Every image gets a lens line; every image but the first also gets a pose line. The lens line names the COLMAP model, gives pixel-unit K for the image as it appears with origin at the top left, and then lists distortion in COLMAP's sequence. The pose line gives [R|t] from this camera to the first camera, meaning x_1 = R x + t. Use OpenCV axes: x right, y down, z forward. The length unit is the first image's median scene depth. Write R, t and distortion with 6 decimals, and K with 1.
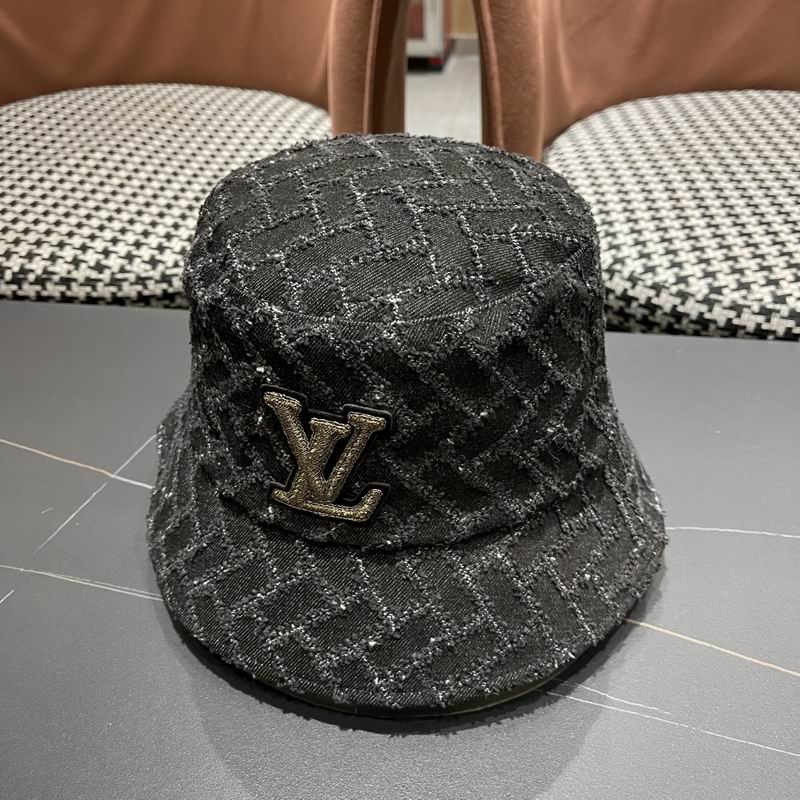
lens RADIAL K [[845.2, 0, 399.4], [0, 845.2, 405.9], [0, 0, 1]] dist [0.011286, 0.000000]
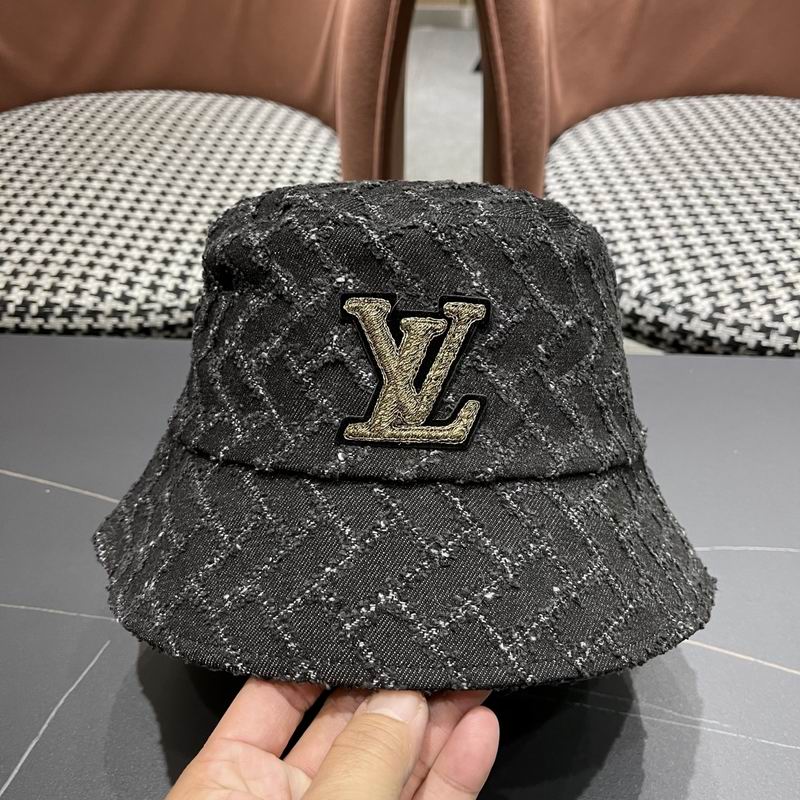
lens RADIAL K [[845.2, 0, 404.7], [0, 845.2, 402.3], [0, 0, 1]] dist [0.011286, 0.000000]
pose [[0.996733, -0.037829, 0.071361, -0.096327], [0.034571, 0.998327, 0.046351, -0.074807], [-0.072995, -0.043732, 0.996373, -0.045116]]
